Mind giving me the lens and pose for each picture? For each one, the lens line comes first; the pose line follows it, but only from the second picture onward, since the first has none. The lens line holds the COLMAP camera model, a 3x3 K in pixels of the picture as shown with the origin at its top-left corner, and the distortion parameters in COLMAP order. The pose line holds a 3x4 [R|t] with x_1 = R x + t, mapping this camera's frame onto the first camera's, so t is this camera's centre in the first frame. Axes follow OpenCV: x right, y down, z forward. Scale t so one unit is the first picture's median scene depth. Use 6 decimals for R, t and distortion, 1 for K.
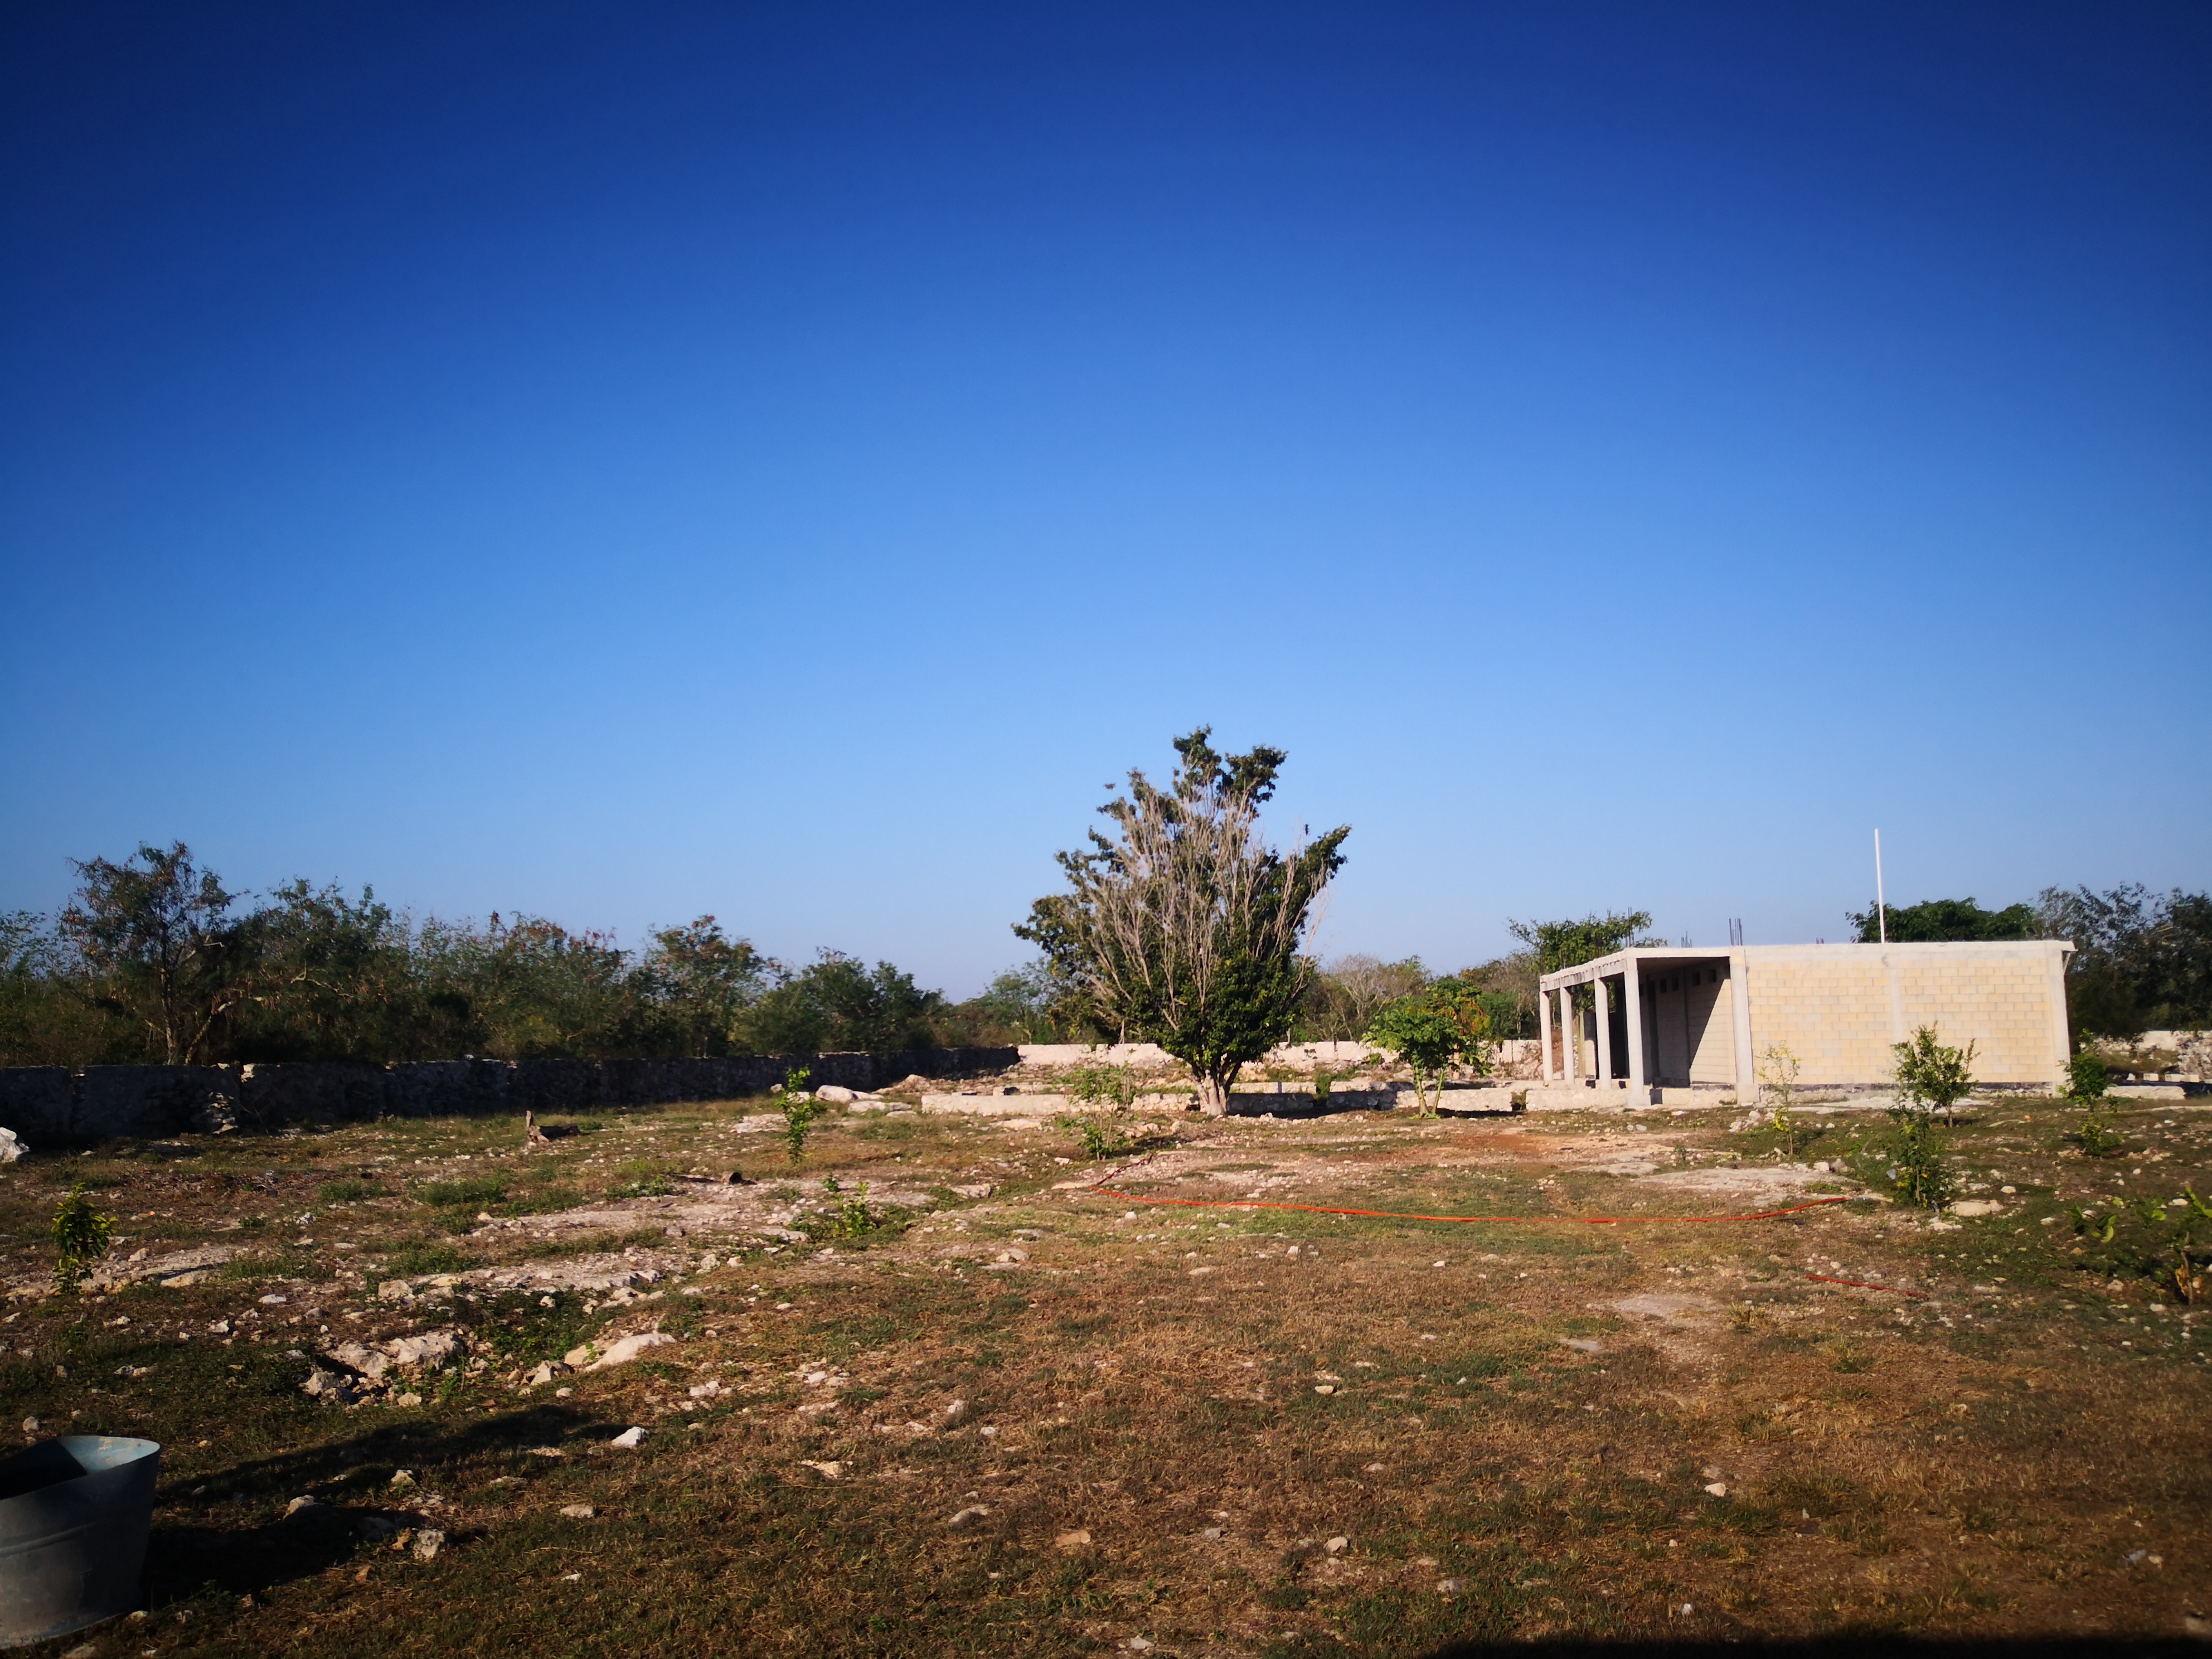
lens RADIAL K [[1830.8, 0, 1095.7], [0, 1830.8, 798.8], [0, 0, 1]] dist [0.002318, -0.012572]
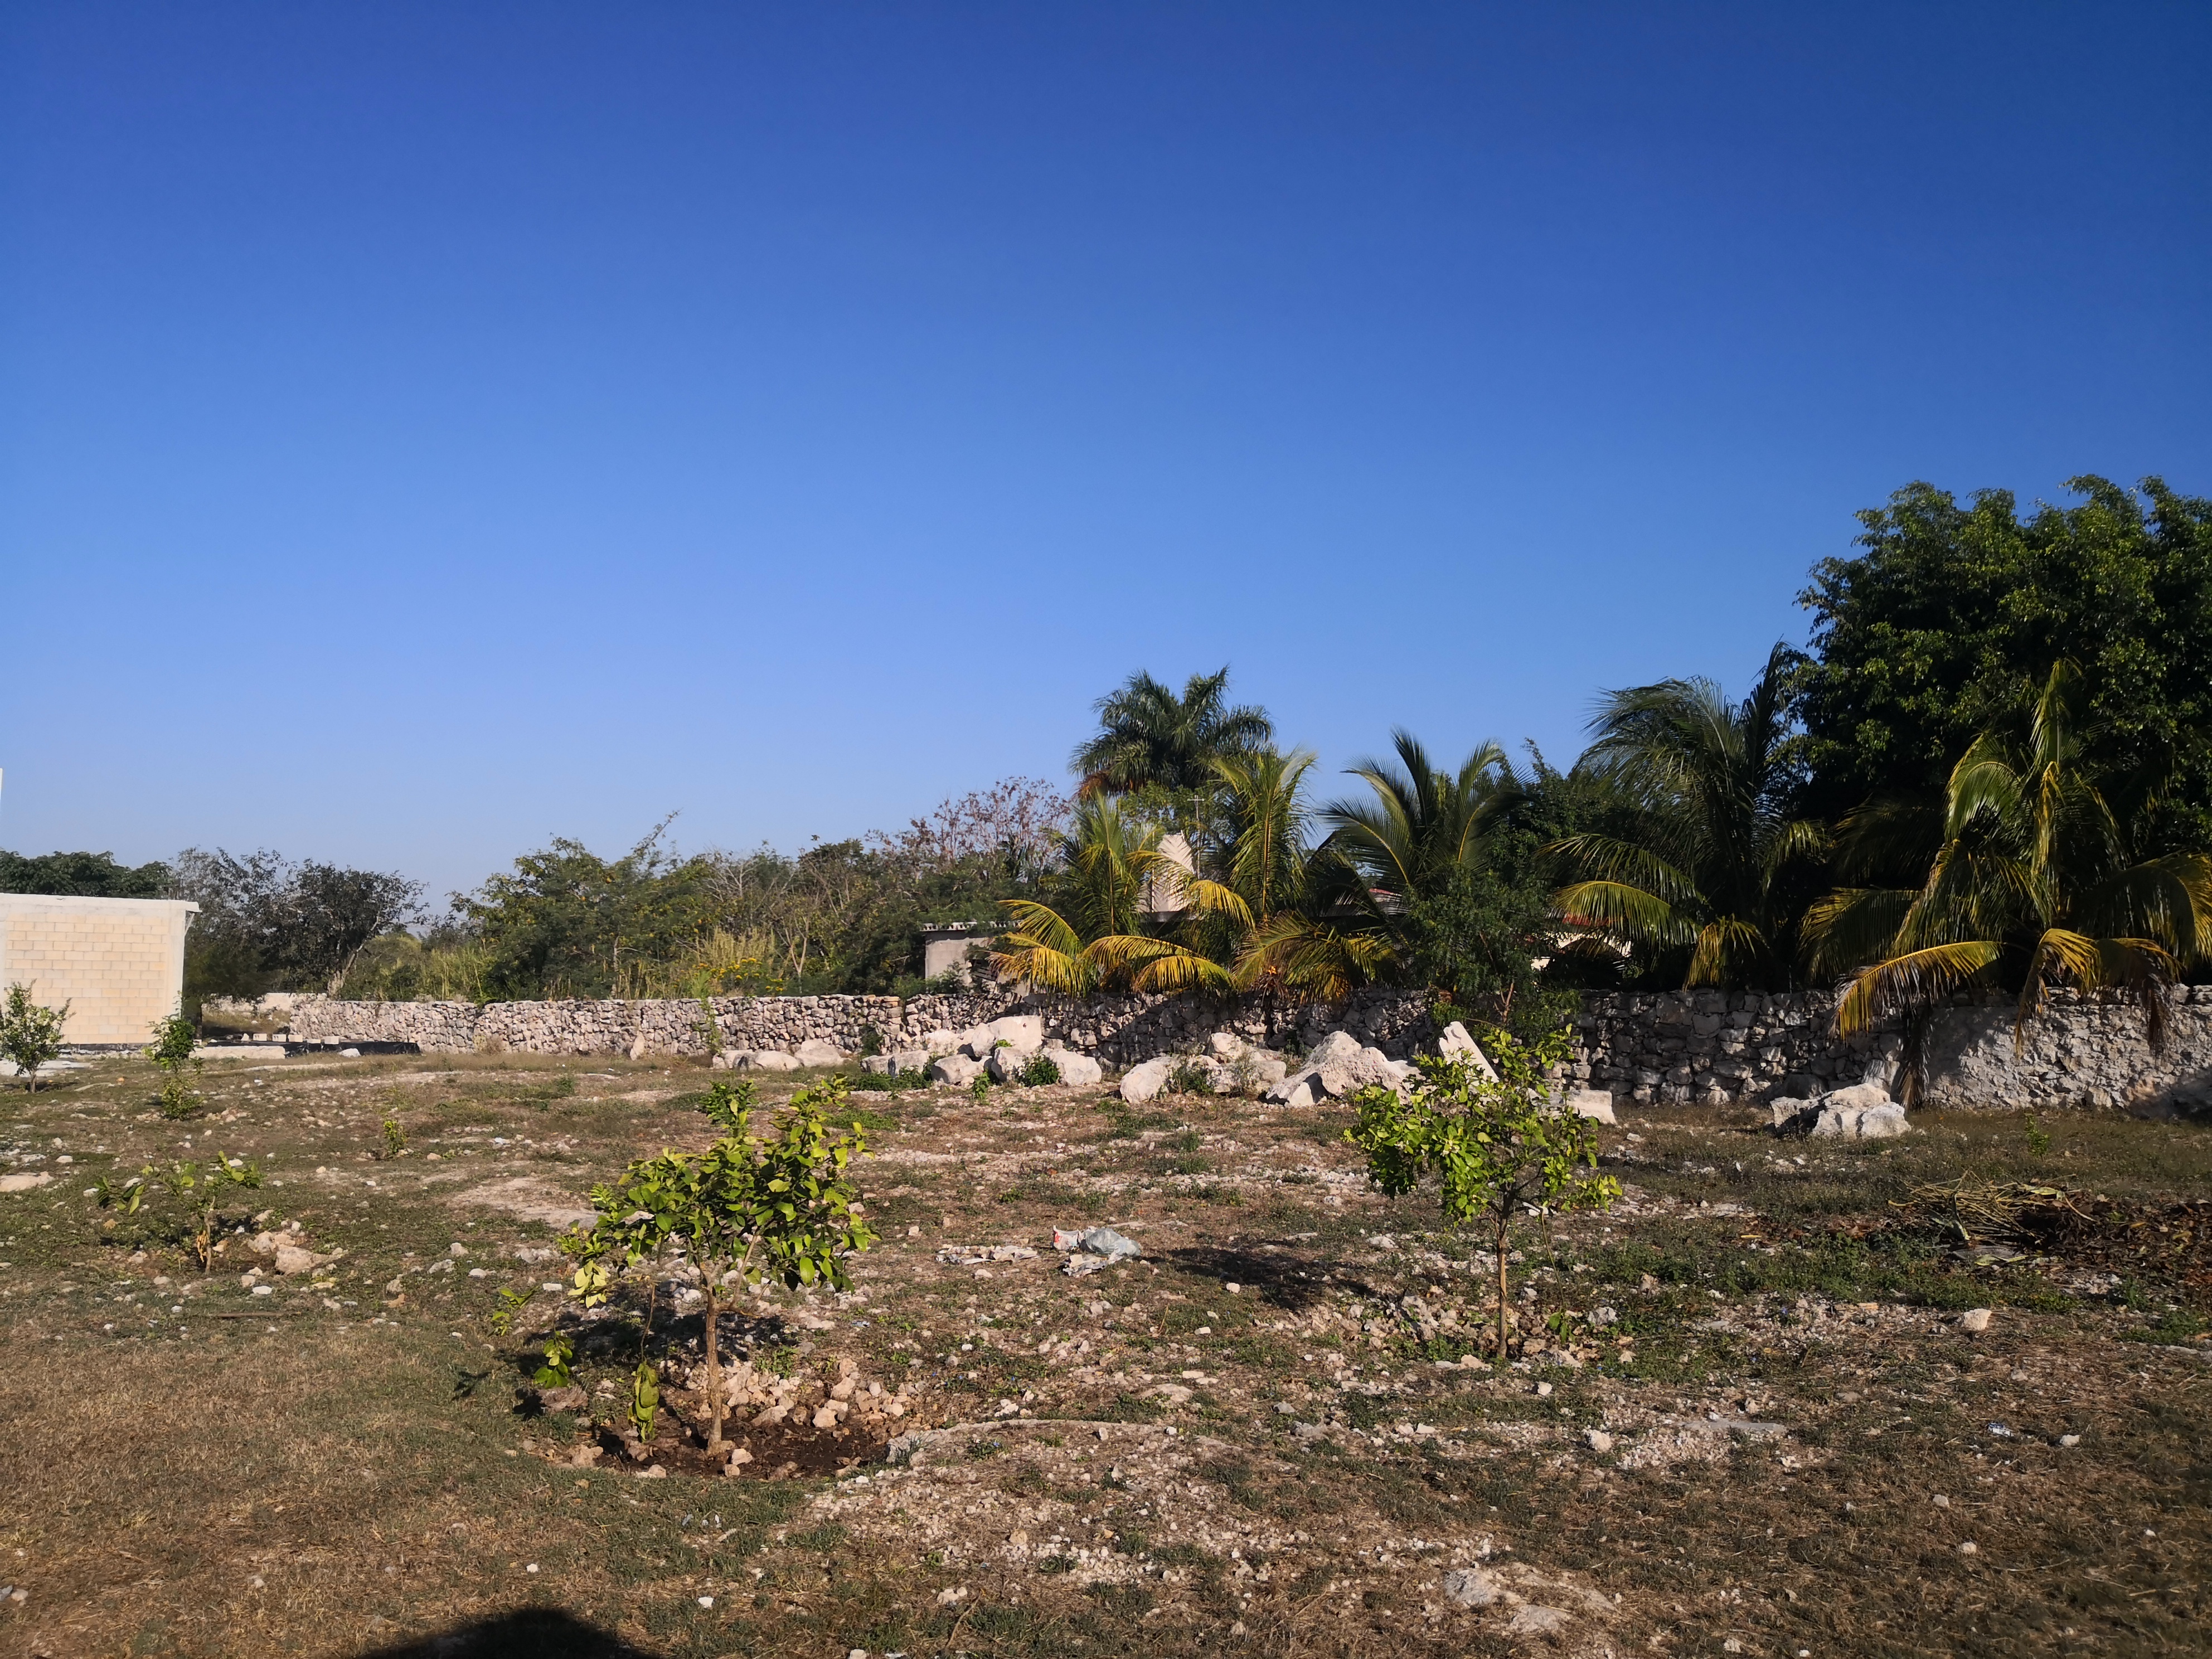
lens RADIAL K [[1830.8, 0, 1095.7], [0, 1830.8, 798.8], [0, 0, 1]] dist [0.002318, -0.012572]
pose [[0.594904, 0.097541, 0.797856, 0.021256], [-0.114842, 0.992741, -0.035737, 0.001244], [-0.795550, -0.070367, 0.601788, 0.012609]]
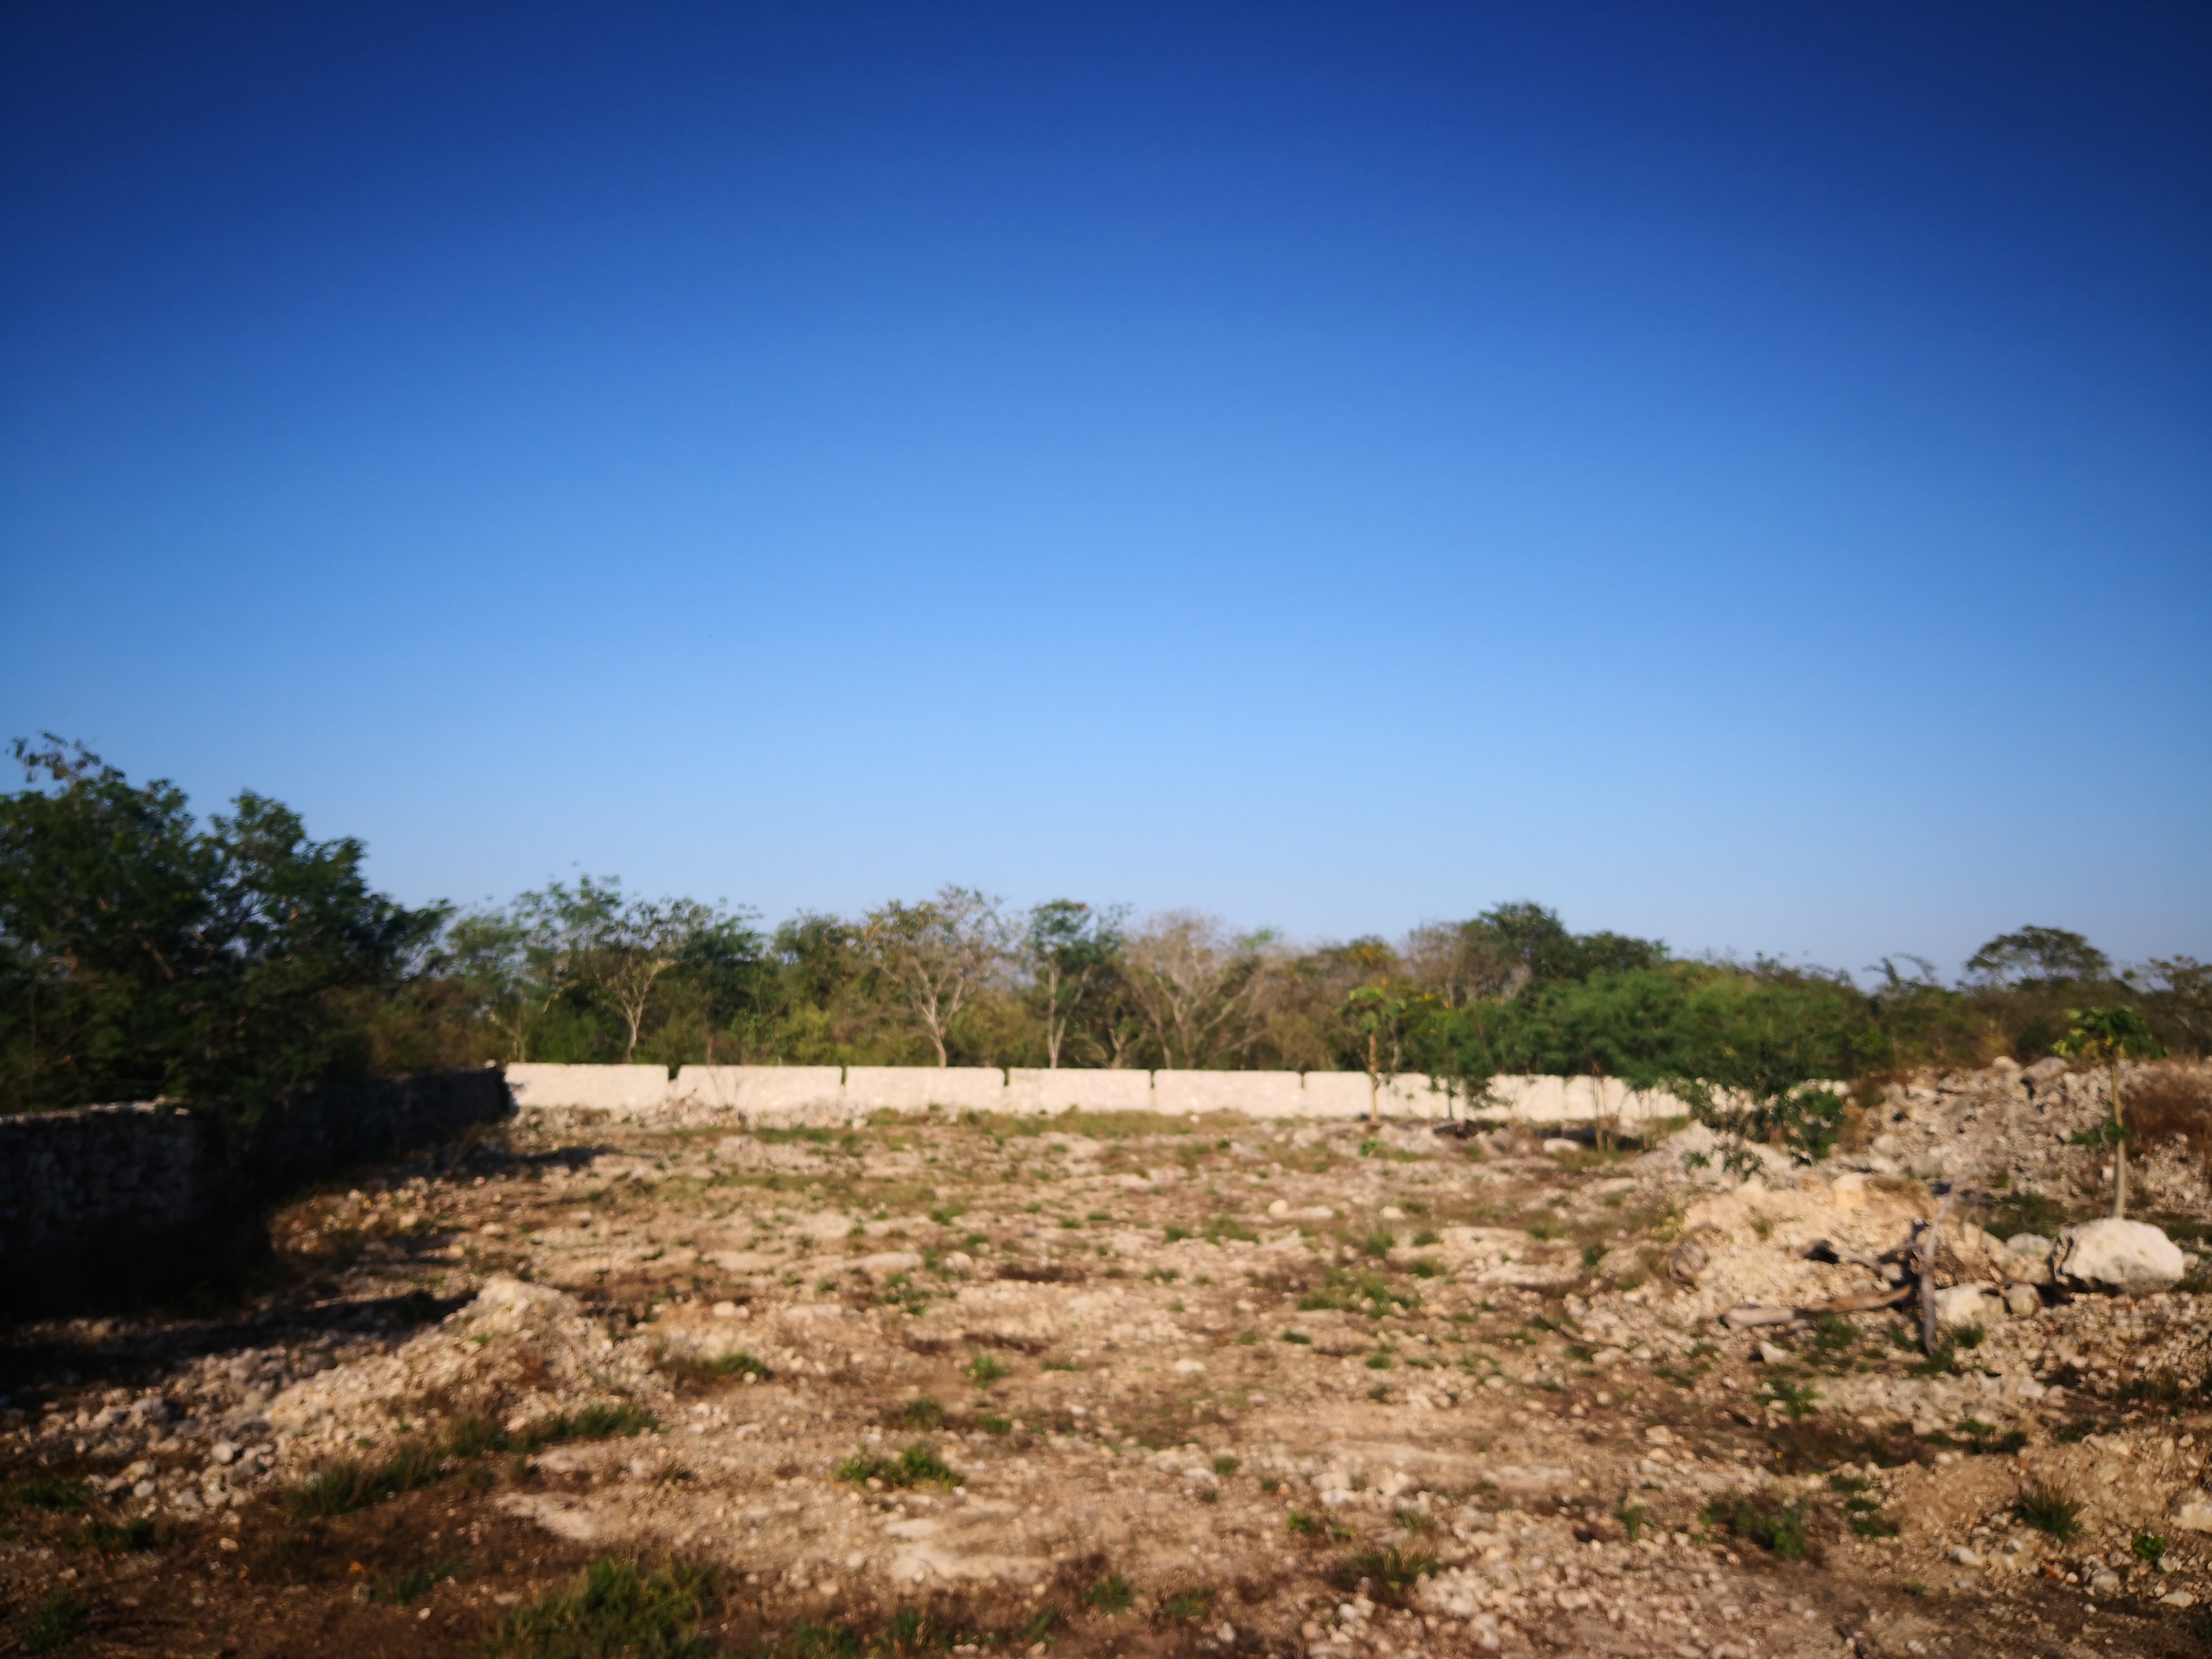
lens RADIAL K [[1830.8, 0, 1095.7], [0, 1830.8, 798.8], [0, 0, 1]] dist [0.002318, -0.012572]
pose [[0.931808, 0.070244, 0.356090, -0.176561], [-0.068451, 0.997498, -0.017649, 0.158895], [-0.356439, -0.007929, 0.934285, 1.247662]]
